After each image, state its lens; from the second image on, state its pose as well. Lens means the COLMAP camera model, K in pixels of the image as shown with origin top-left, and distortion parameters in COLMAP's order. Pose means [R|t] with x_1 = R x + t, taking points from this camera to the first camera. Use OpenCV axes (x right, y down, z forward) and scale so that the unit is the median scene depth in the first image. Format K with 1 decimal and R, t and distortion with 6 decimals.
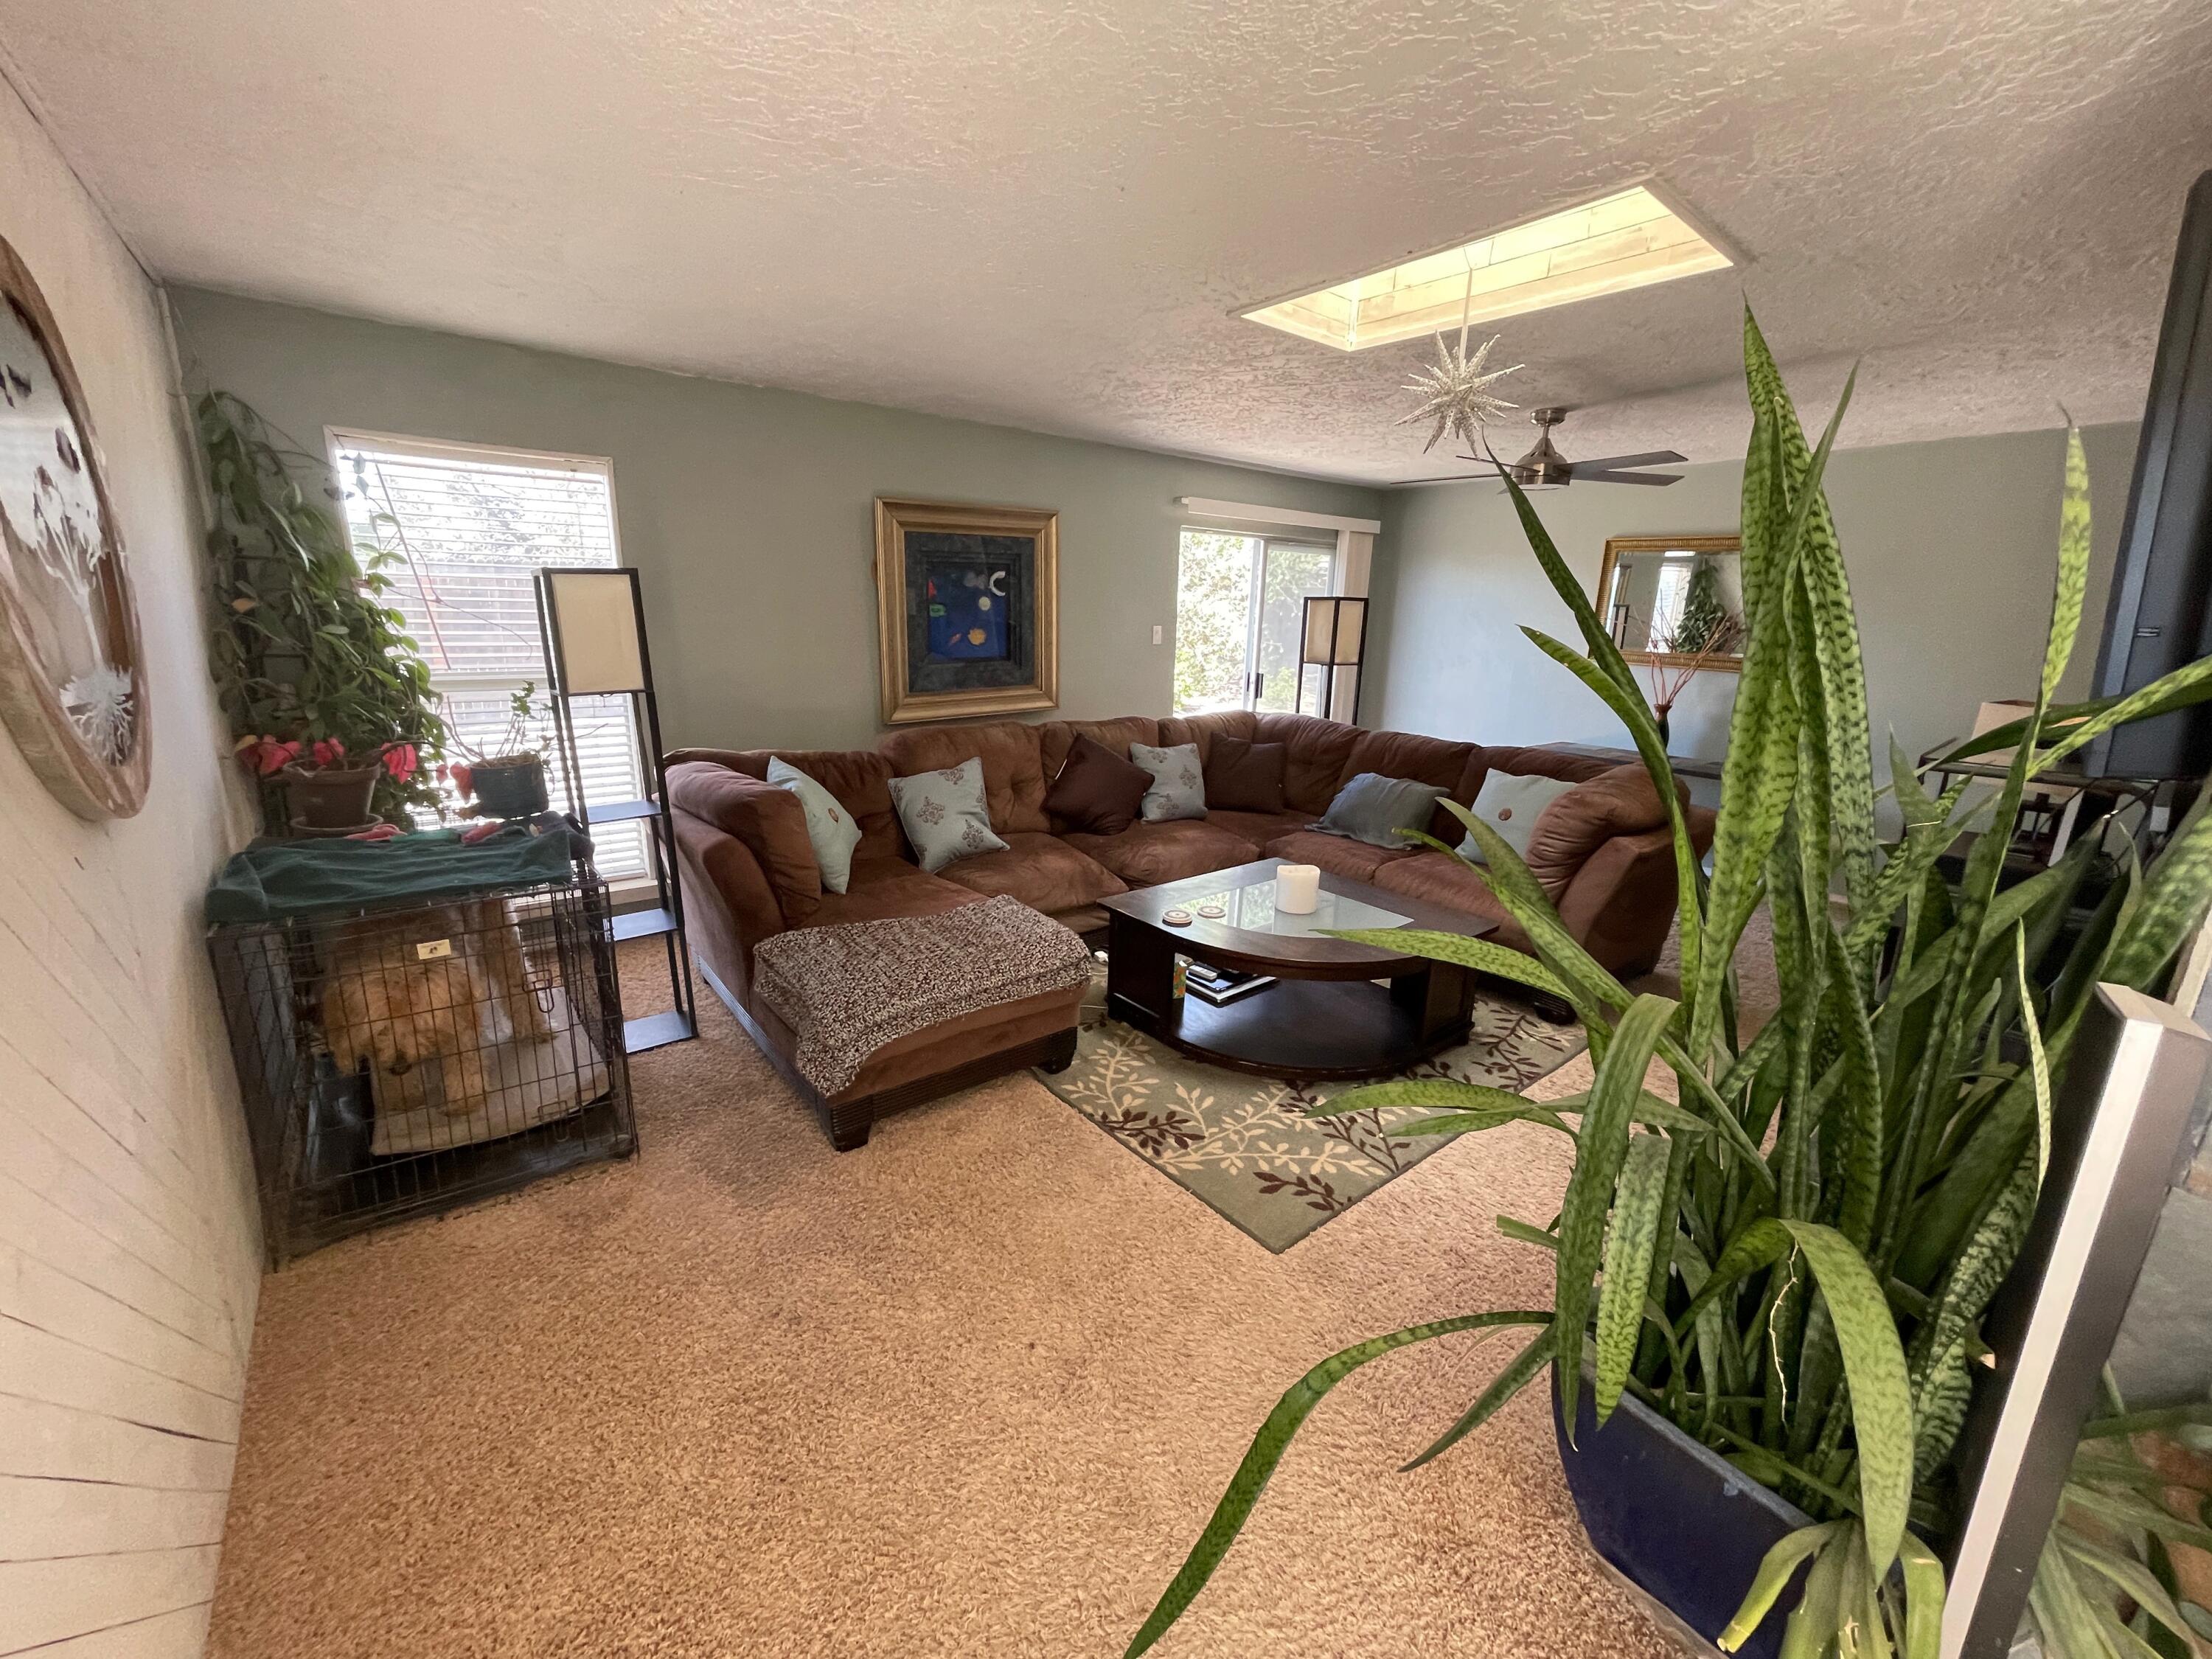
lens RADIAL K [[892.5, 0, 1117.4], [0, 892.5, 822.2], [0, 0, 1]] dist [0.003169, 0.000443]
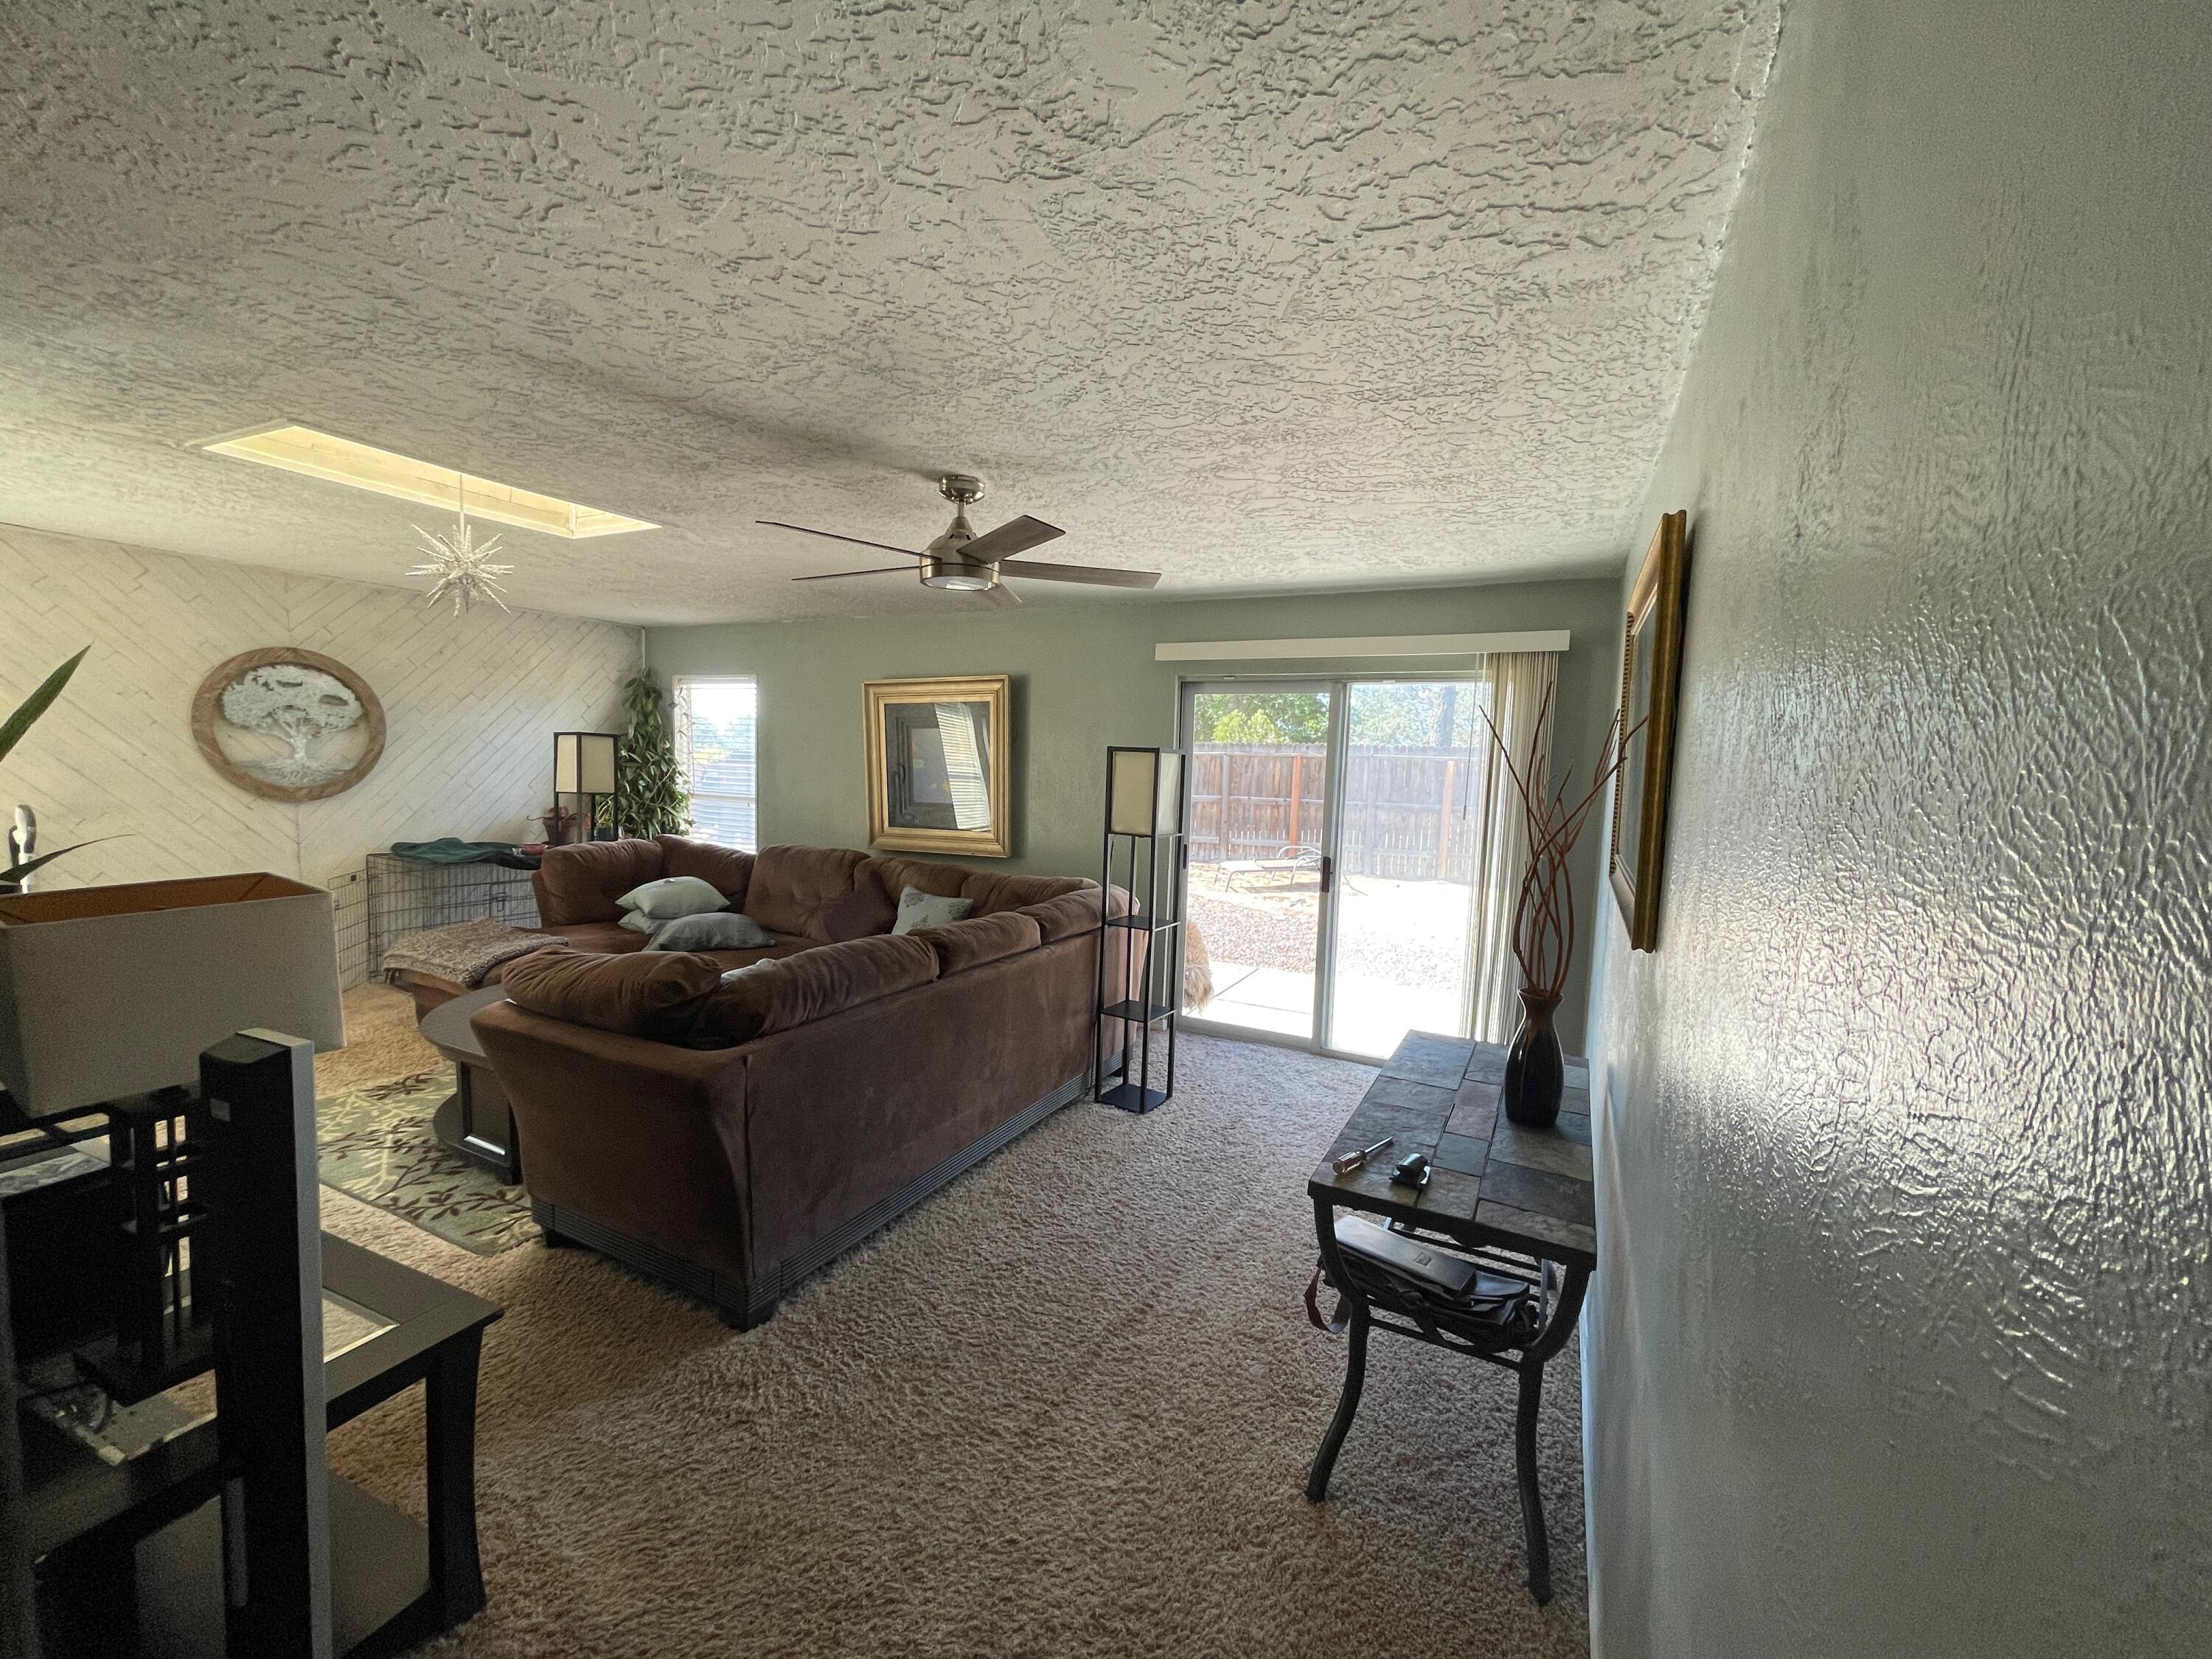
lens RADIAL K [[892.5, 0, 1112.6], [0, 892.5, 838.2], [0, 0, 1]] dist [0.003169, 0.000443]
pose [[0.404677, 0.068125, -0.911919, 1.557517], [-0.240880, 0.969944, -0.034434, -0.240211], [0.882164, 0.233598, 0.408923, 1.143932]]
